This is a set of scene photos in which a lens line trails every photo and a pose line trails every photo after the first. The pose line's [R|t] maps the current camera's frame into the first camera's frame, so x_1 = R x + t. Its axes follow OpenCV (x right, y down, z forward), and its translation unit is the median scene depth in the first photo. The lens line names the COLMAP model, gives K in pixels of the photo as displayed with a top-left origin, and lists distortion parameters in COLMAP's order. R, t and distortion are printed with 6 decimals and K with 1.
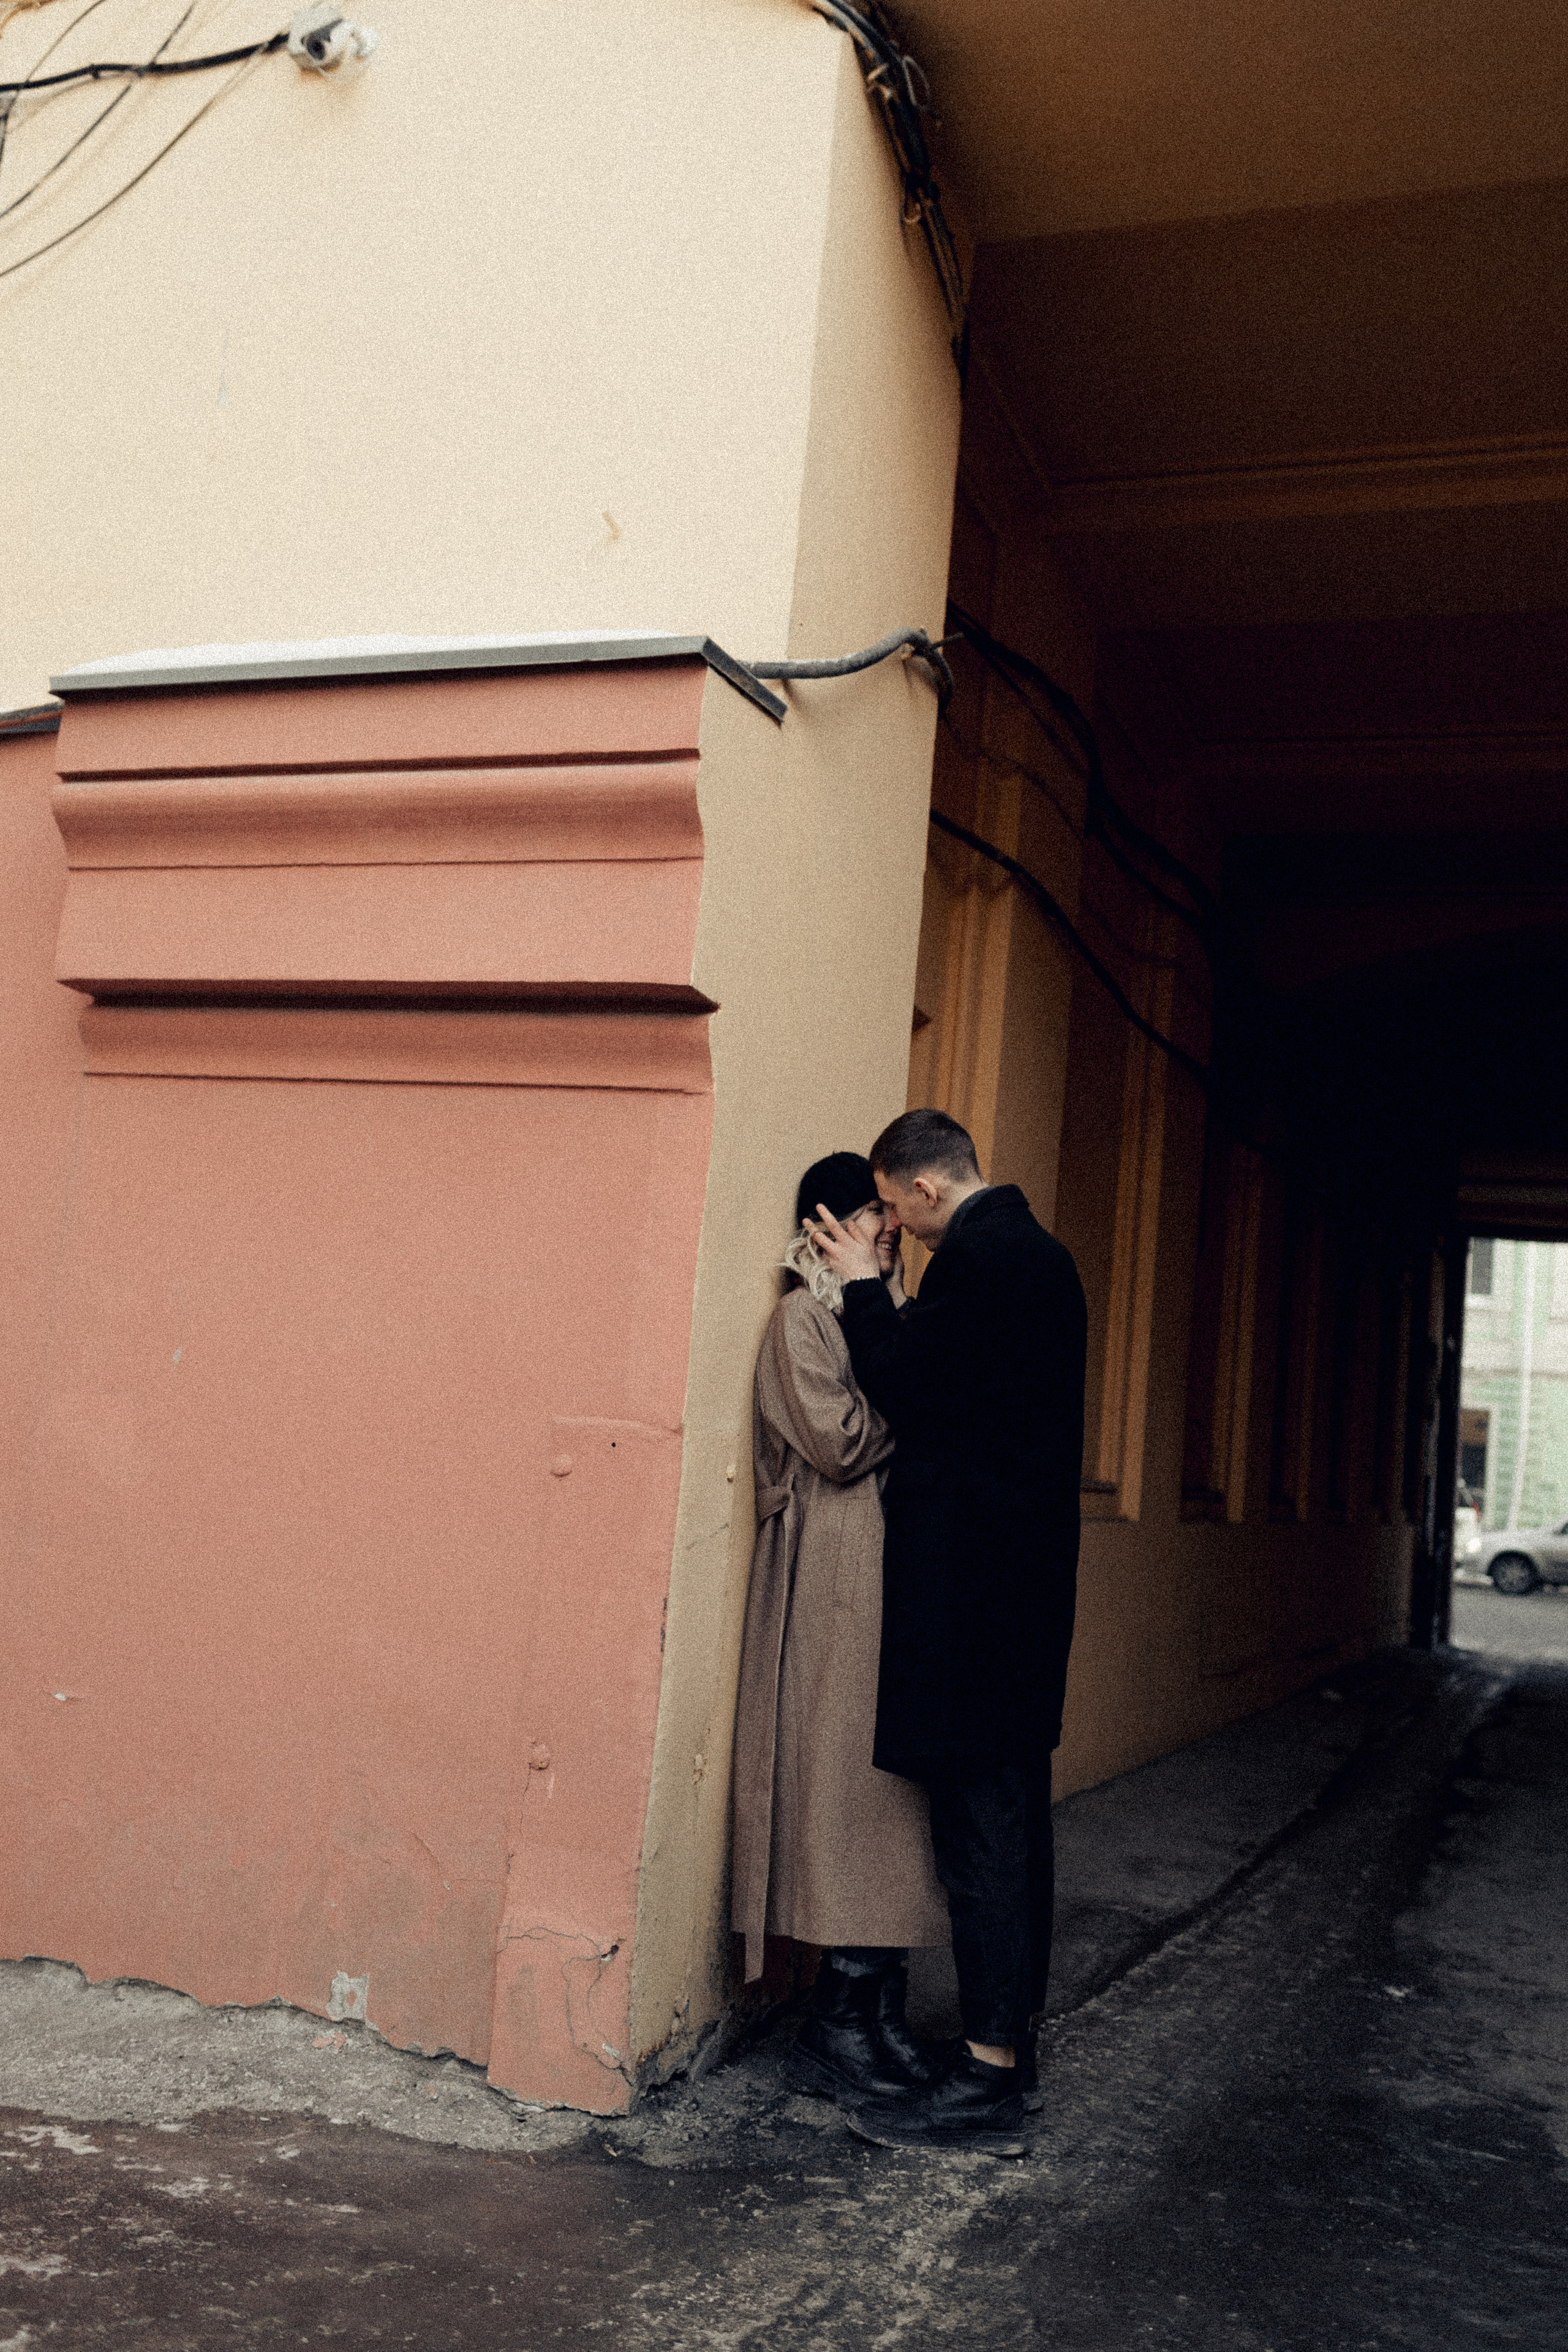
lens RADIAL K [[1995.6, 0, 791.5], [0, 1995.6, 1179.1], [0, 0, 1]] dist [-0.002312, 0.038358]
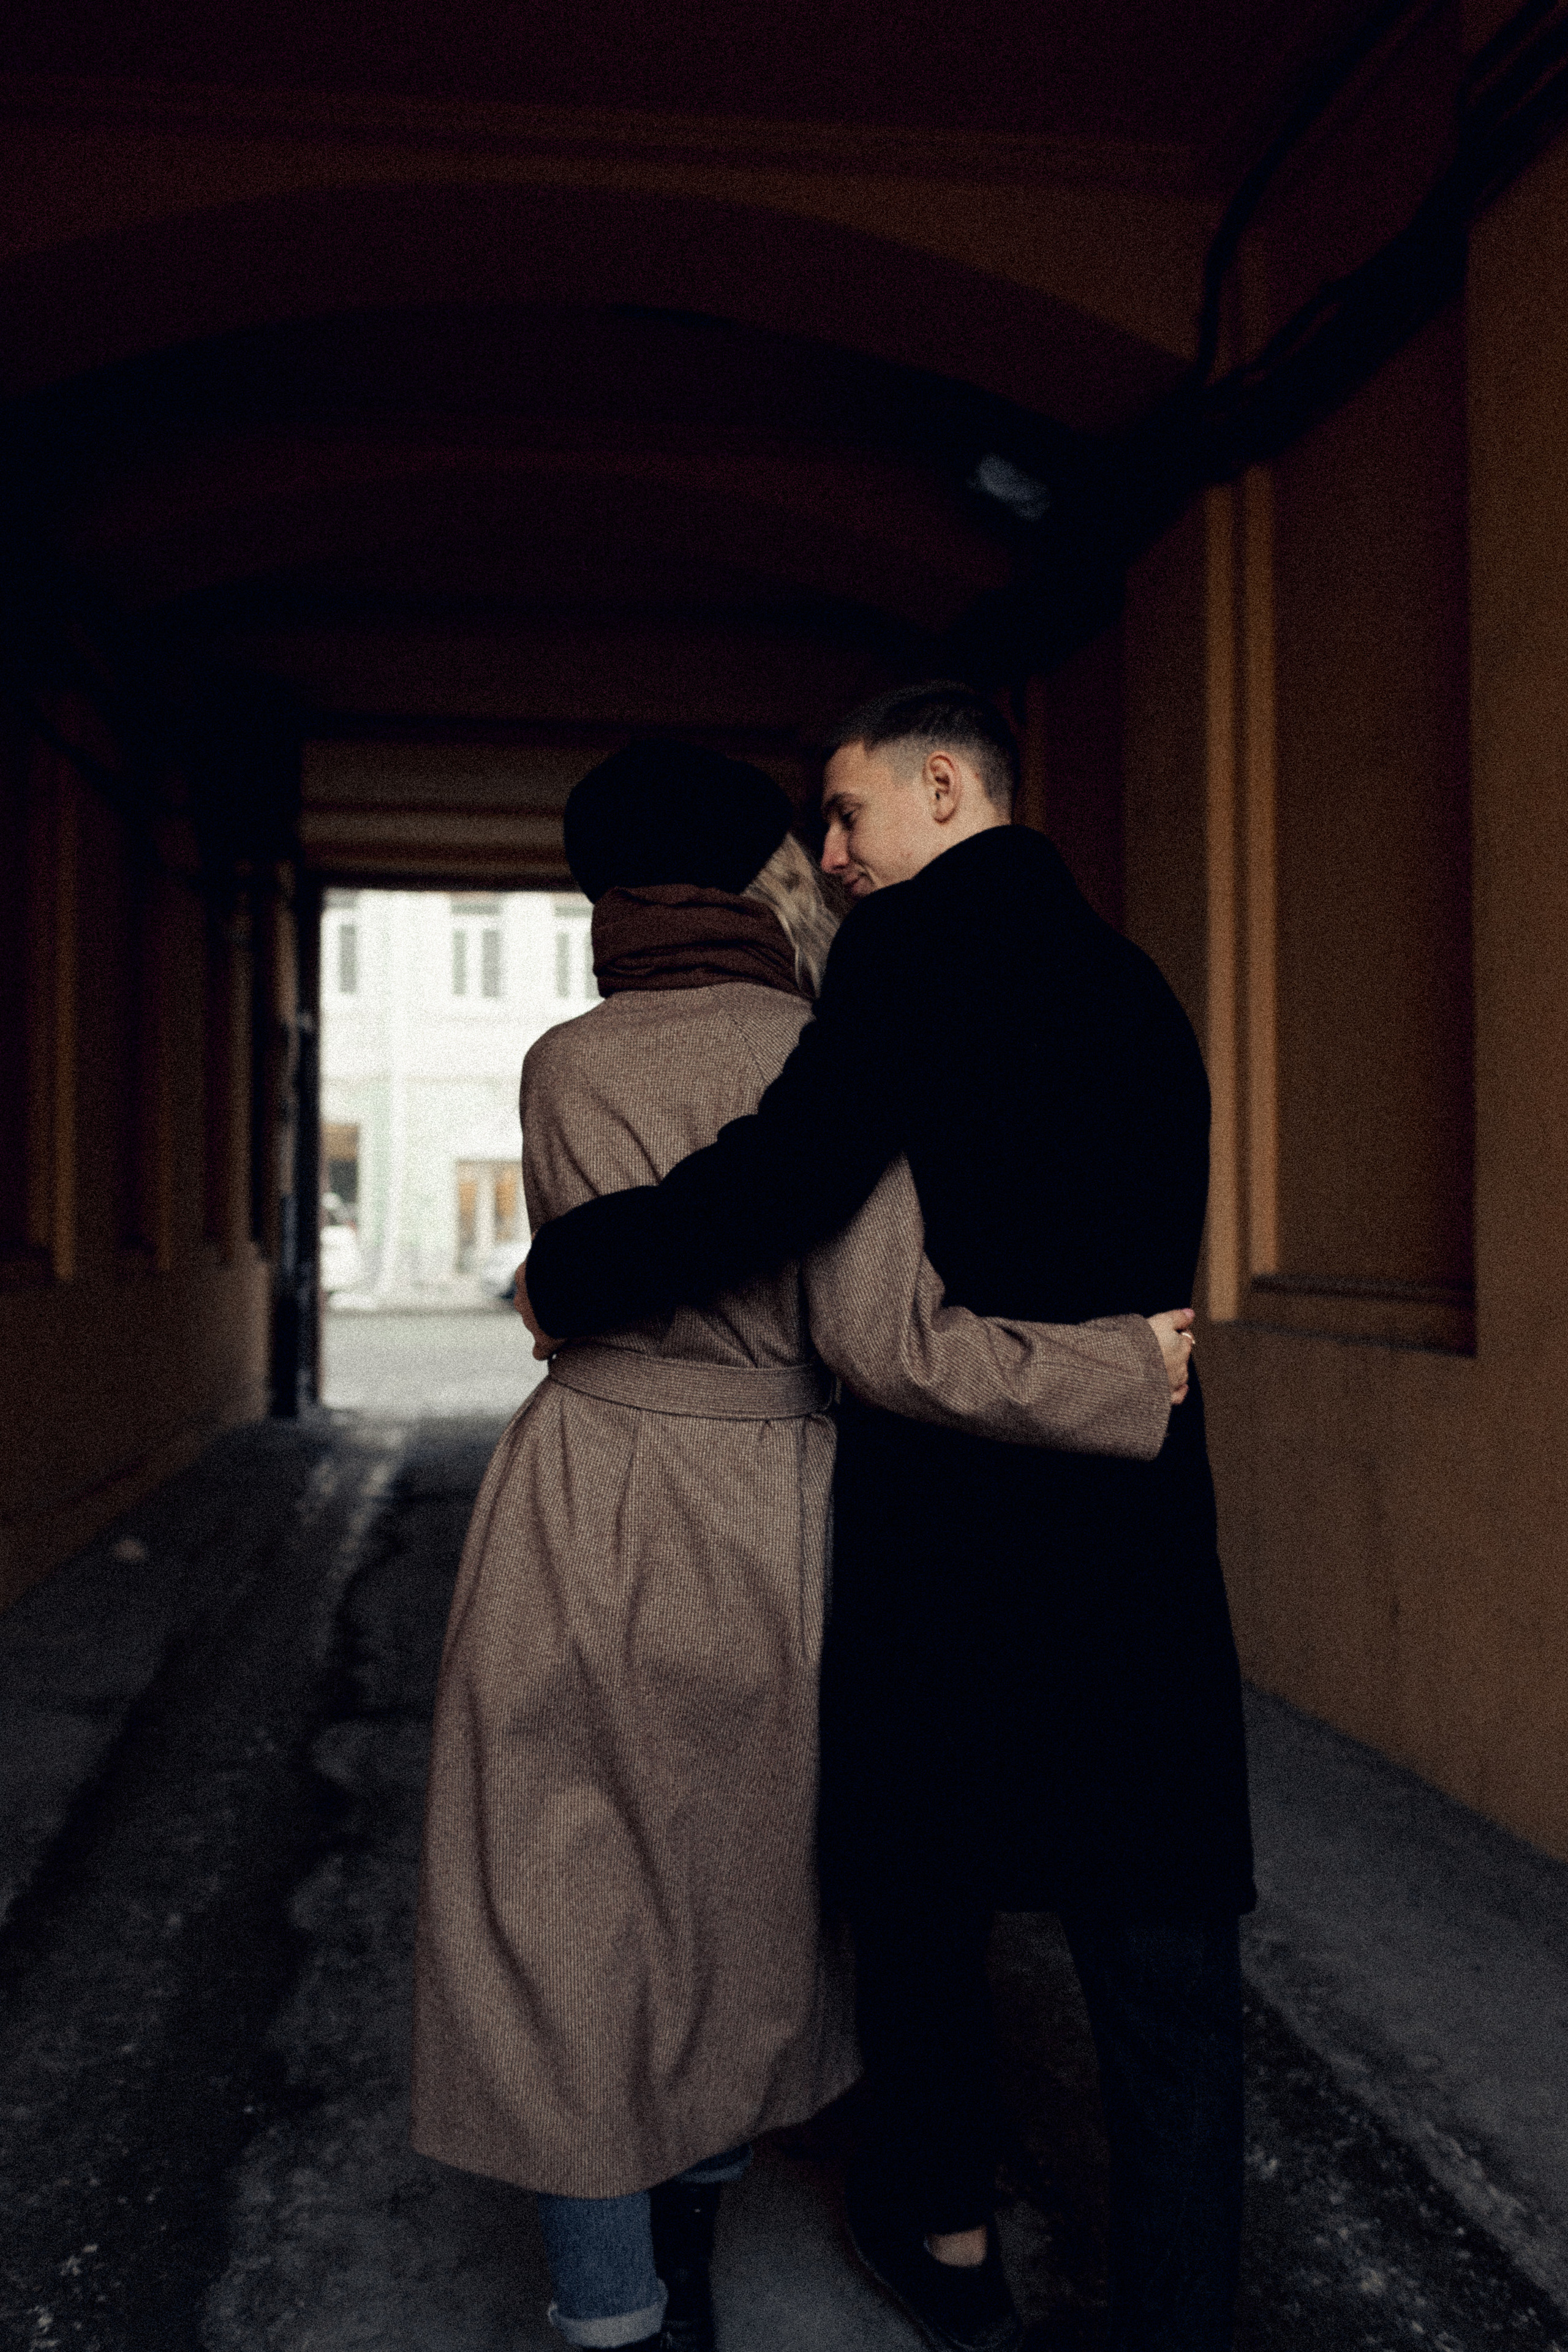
lens RADIAL K [[1995.6, 0, 791.5], [0, 1995.6, 1179.1], [0, 0, 1]] dist [-0.002312, 0.038358]
pose [[0.852059, -0.081873, 0.517003, 0.092985], [0.012041, 0.990496, 0.137011, 0.041964], [-0.523308, -0.110516, 0.844947, 0.262525]]
